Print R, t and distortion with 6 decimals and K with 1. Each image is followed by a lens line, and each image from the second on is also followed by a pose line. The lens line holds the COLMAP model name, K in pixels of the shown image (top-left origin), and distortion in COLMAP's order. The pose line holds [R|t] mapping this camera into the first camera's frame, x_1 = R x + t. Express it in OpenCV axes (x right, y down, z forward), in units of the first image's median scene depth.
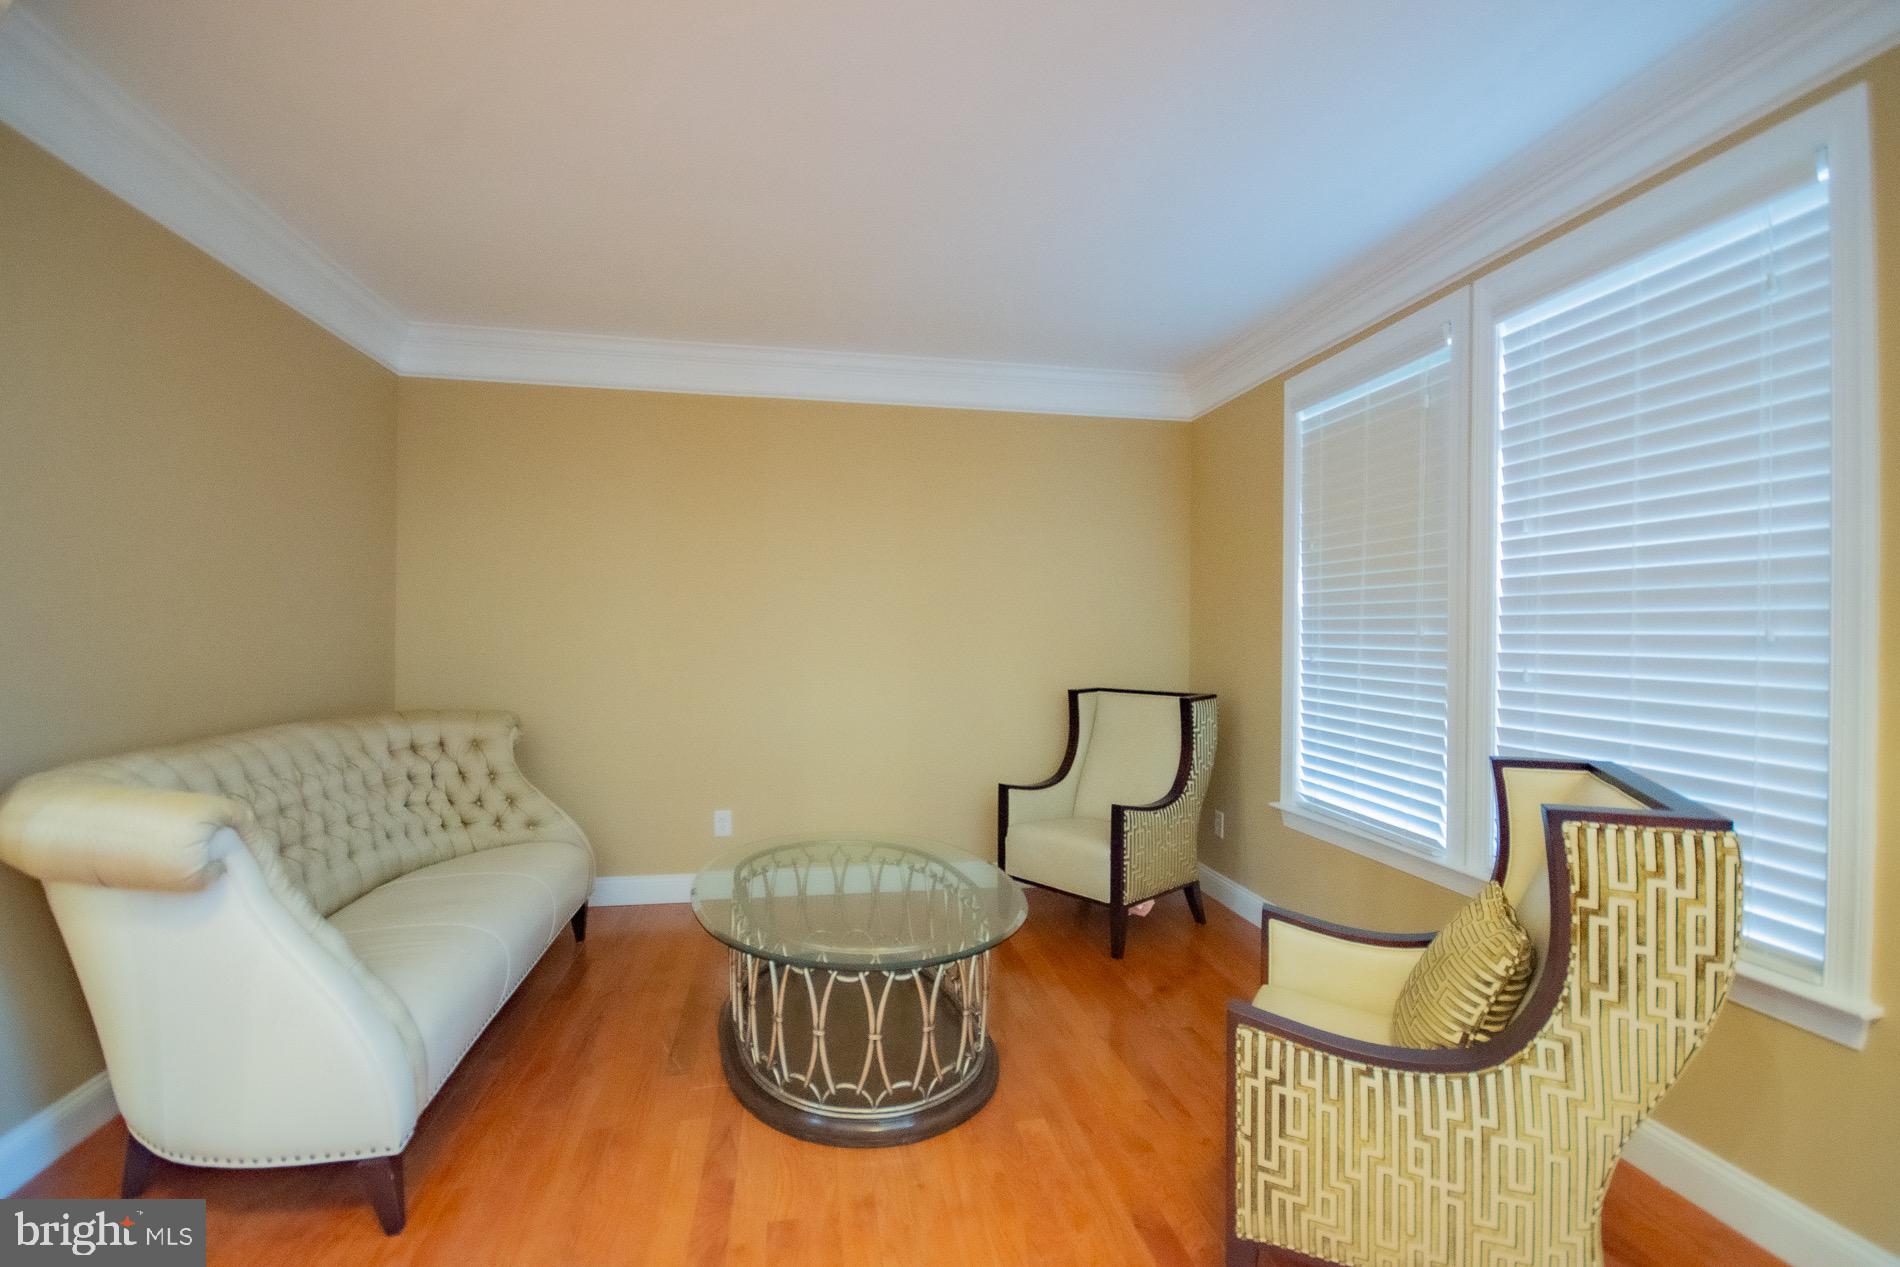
lens RADIAL K [[860.8, 0, 947.7], [0, 860.8, 637.3], [0, 0, 1]] dist [0.018360, -0.016987]
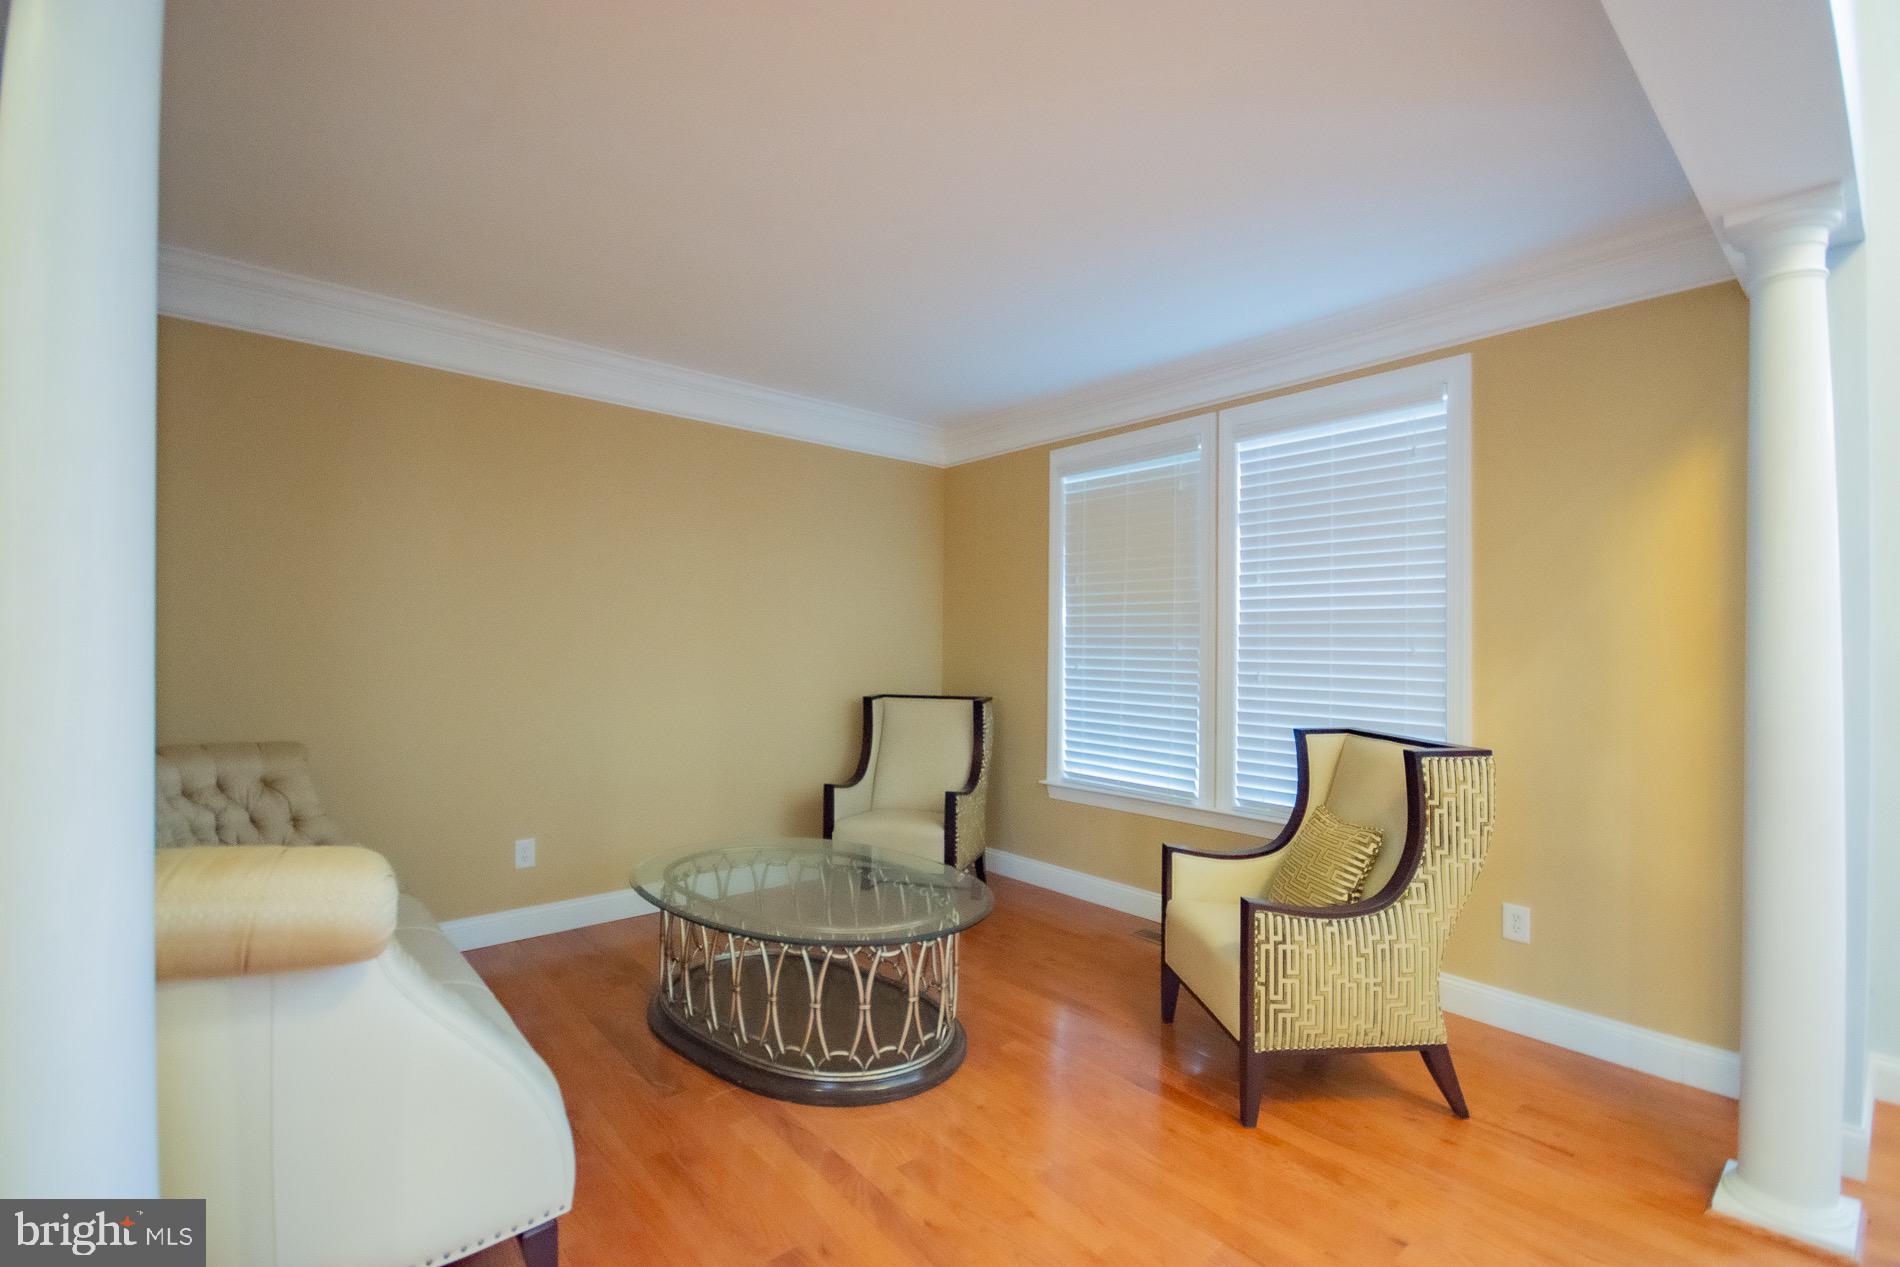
lens RADIAL K [[840.1, 0, 946.3], [0, 840.1, 637.6], [0, 0, 1]] dist [0.001195, -0.000528]
pose [[0.858469, 0.008610, 0.512792, -0.795609], [-0.003069, 0.999927, -0.011651, -0.008096], [-0.512855, 0.008429, 0.858434, 0.014593]]
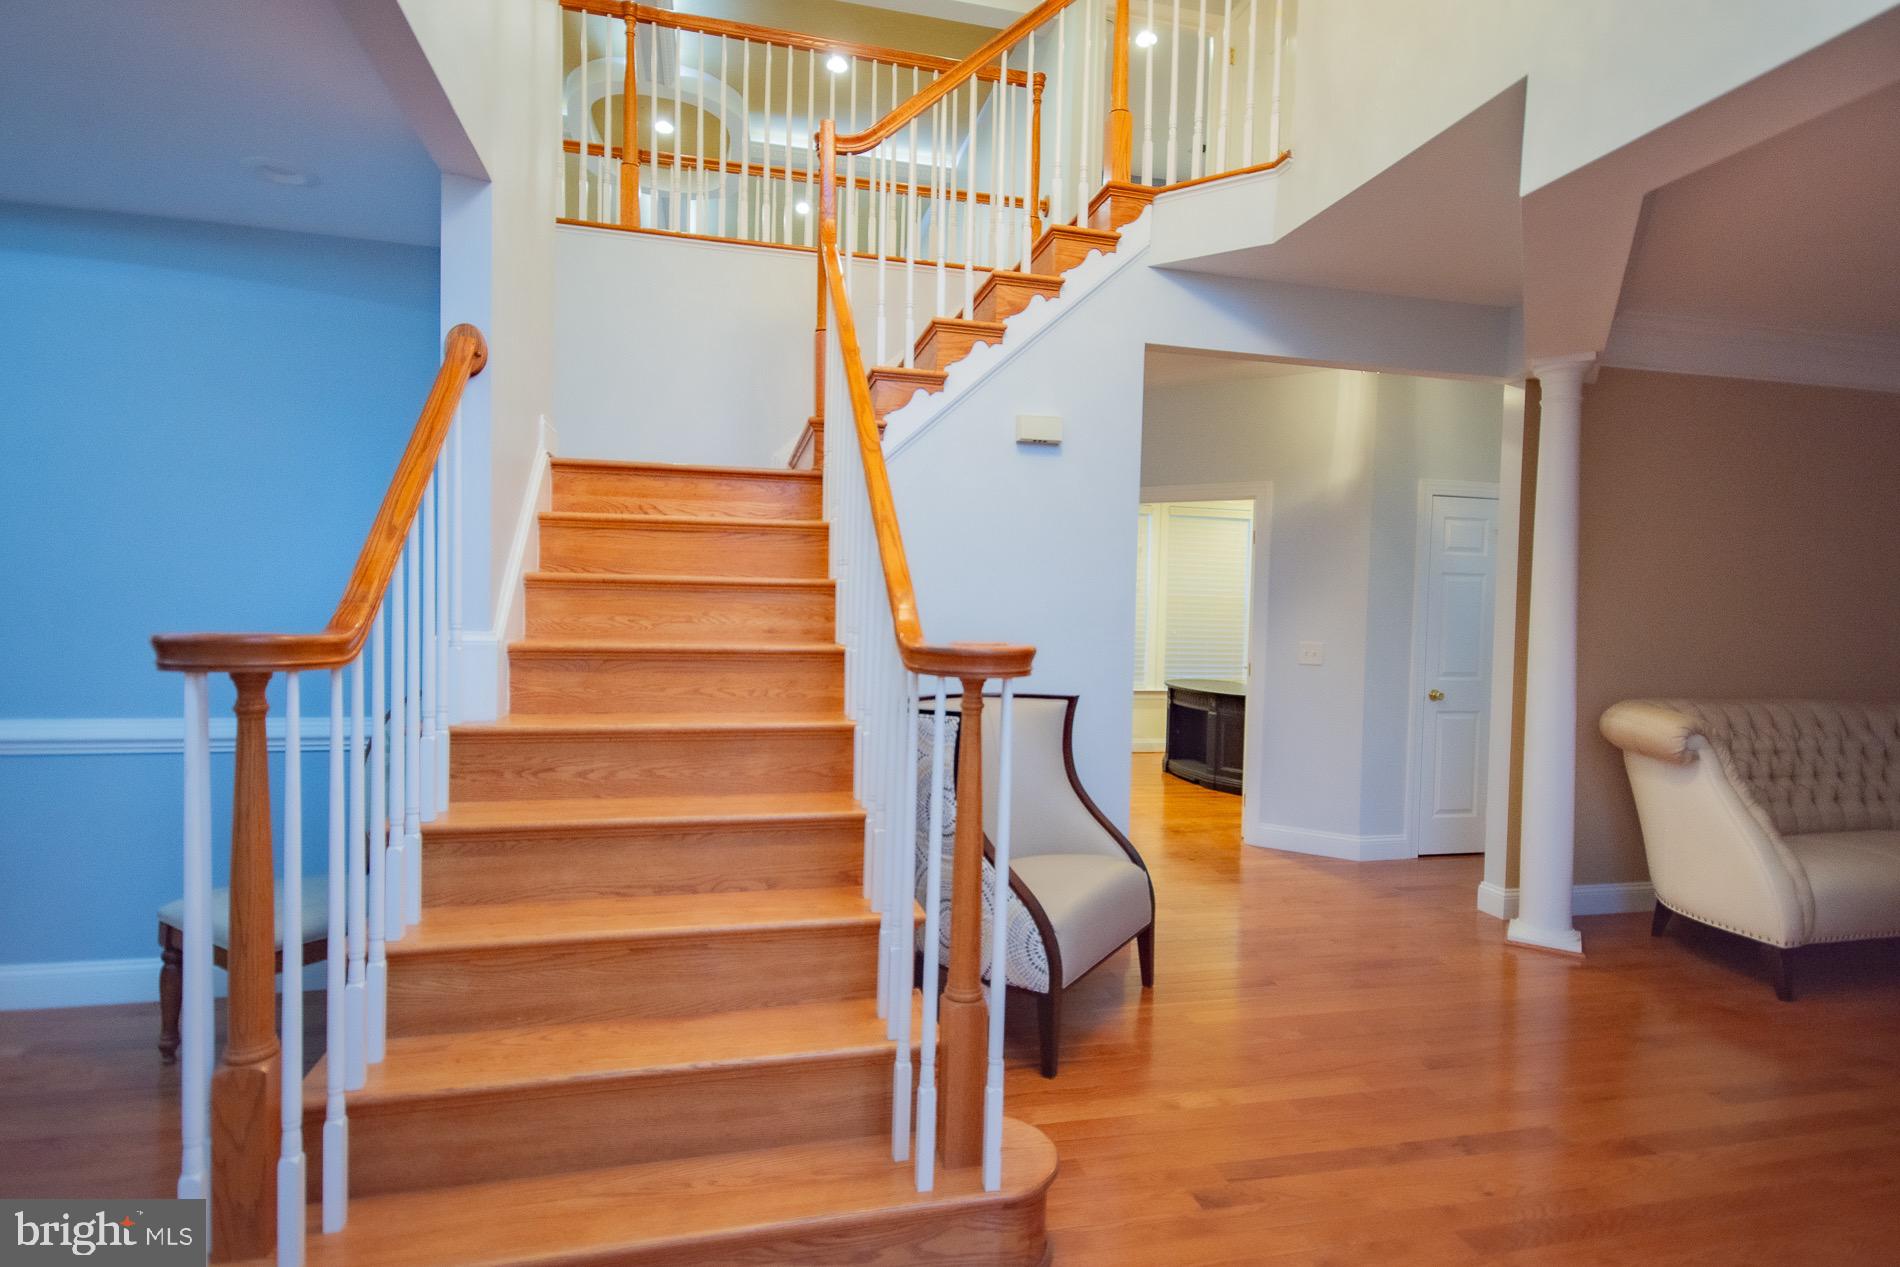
lens RADIAL K [[963.5, 0, 950.0], [0, 963.5, 633.5], [0, 0, 1]] dist [0.000504, 0.000174]
pose [[0.066889, 0.021269, -0.997534, 1.156696], [-0.022345, 0.999554, 0.019814, -0.003452], [0.997510, 0.020965, 0.067334, -0.776830]]
